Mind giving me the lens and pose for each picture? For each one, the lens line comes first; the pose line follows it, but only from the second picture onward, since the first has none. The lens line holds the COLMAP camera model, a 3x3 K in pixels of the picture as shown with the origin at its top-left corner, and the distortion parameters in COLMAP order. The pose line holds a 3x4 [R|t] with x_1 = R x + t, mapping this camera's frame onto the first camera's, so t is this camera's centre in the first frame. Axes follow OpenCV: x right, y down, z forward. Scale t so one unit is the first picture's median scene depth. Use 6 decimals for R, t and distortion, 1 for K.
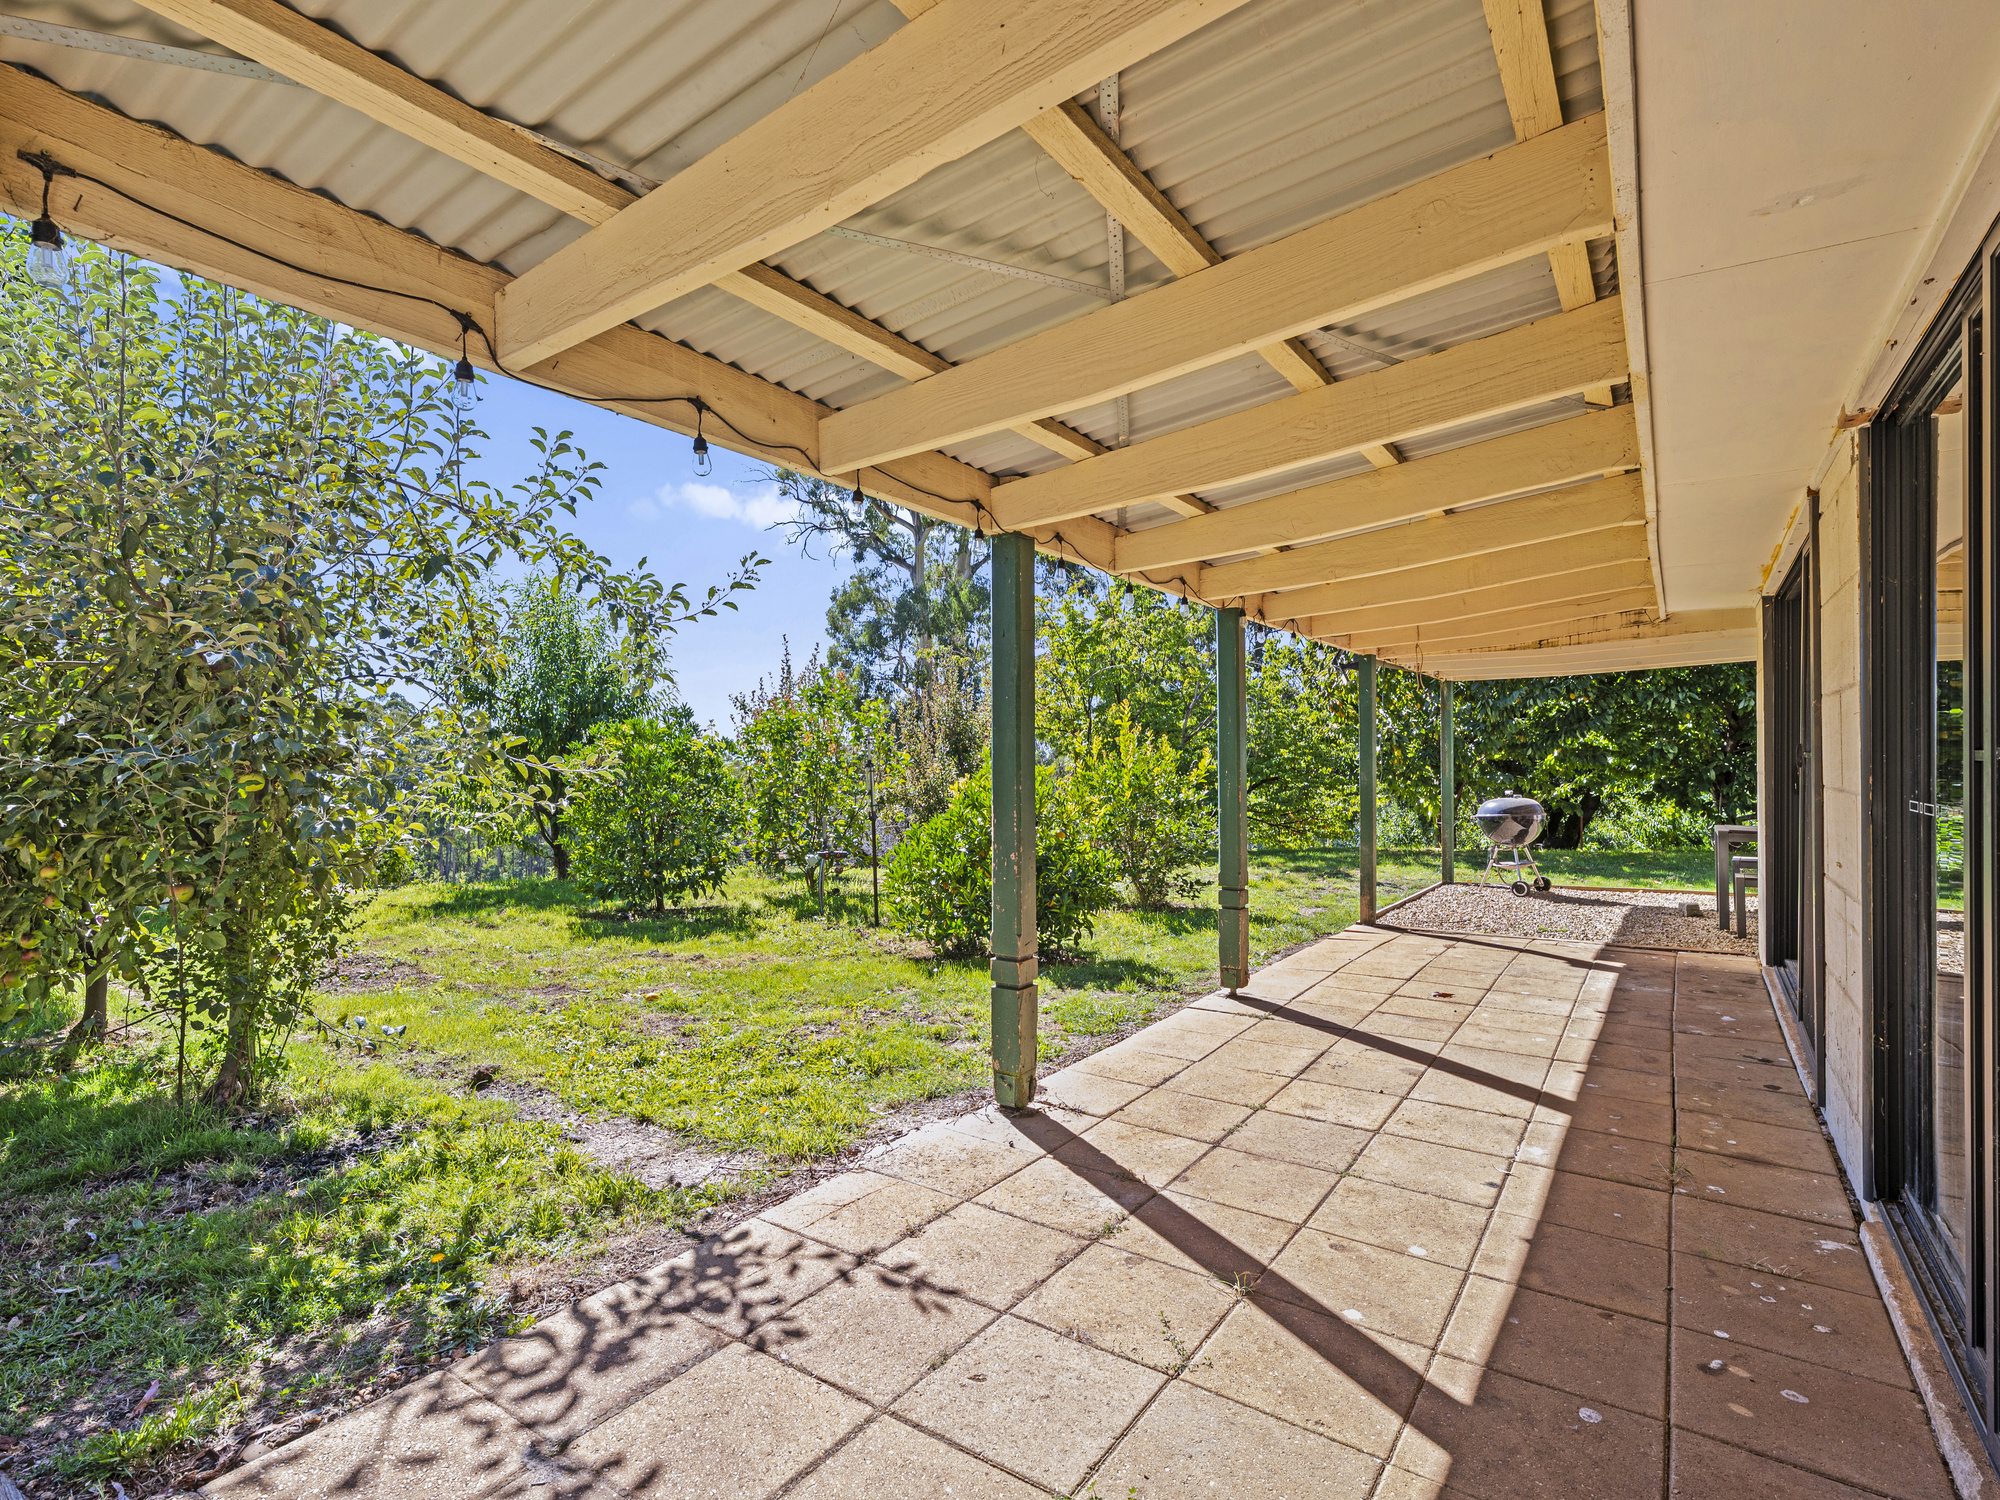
lens RADIAL K [[928.6, 0, 999.3], [0, 928.6, 751.5], [0, 0, 1]] dist [0.000298, 0.000016]
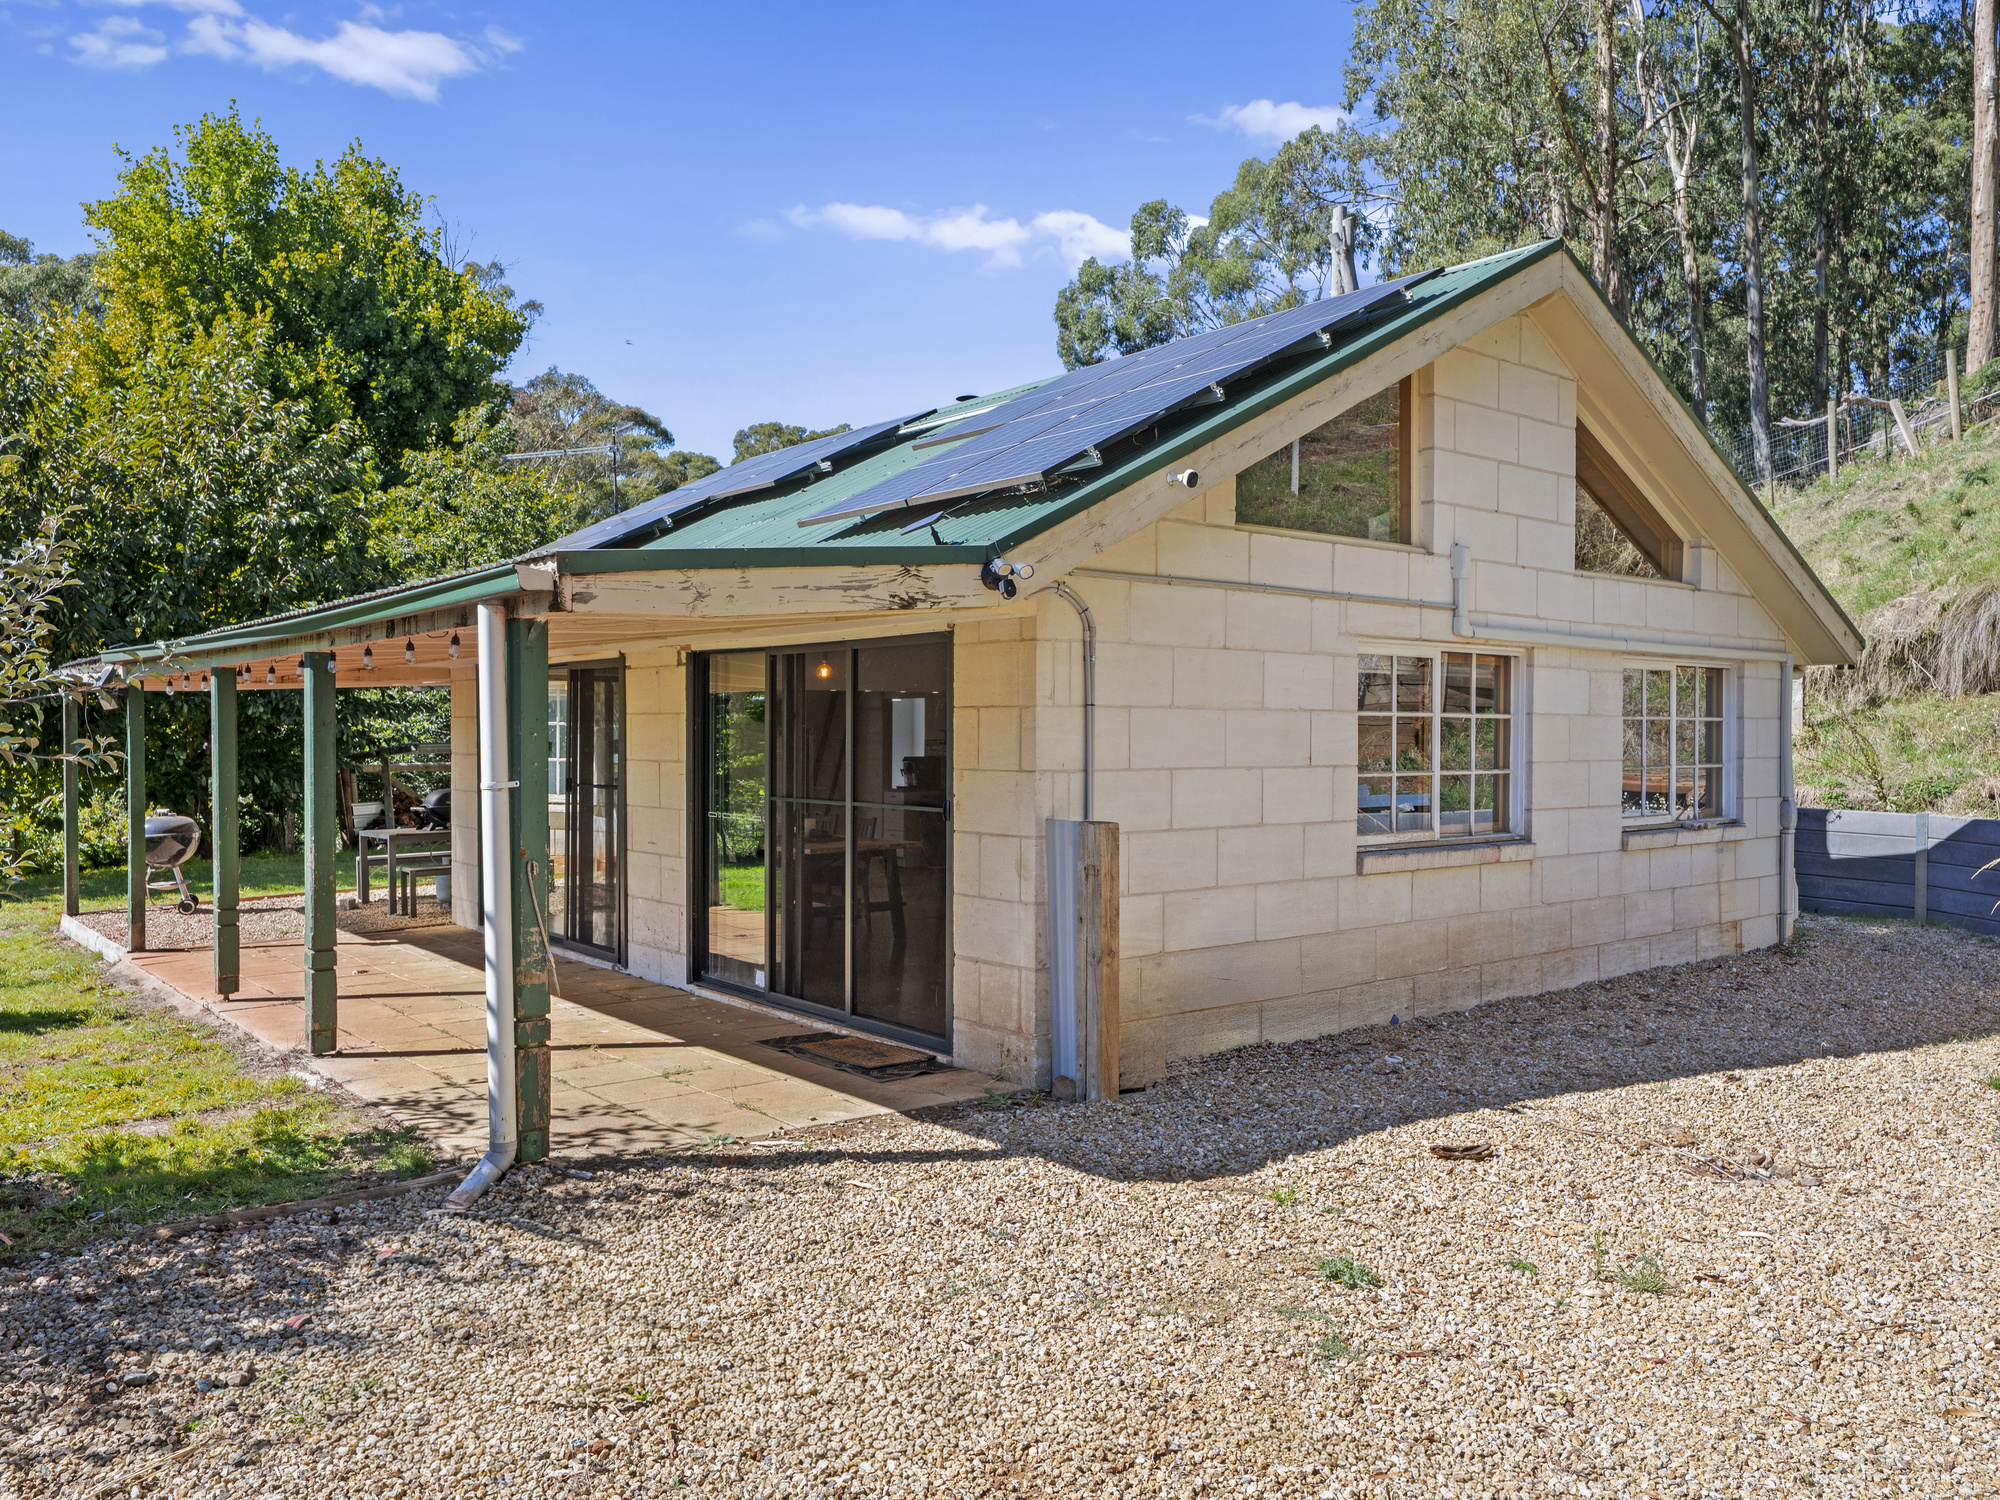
lens RADIAL K [[1503.3, 0, 999.5], [0, 1503.3, 750.5], [0, 0, 1]] dist [0.000226, 0.000032]
pose [[0.243702, -0.005265, 0.969836, -0.926804], [-0.002116, 0.999980, 0.005961, -0.035243], [-0.969848, -0.003505, 0.243686, -0.243760]]
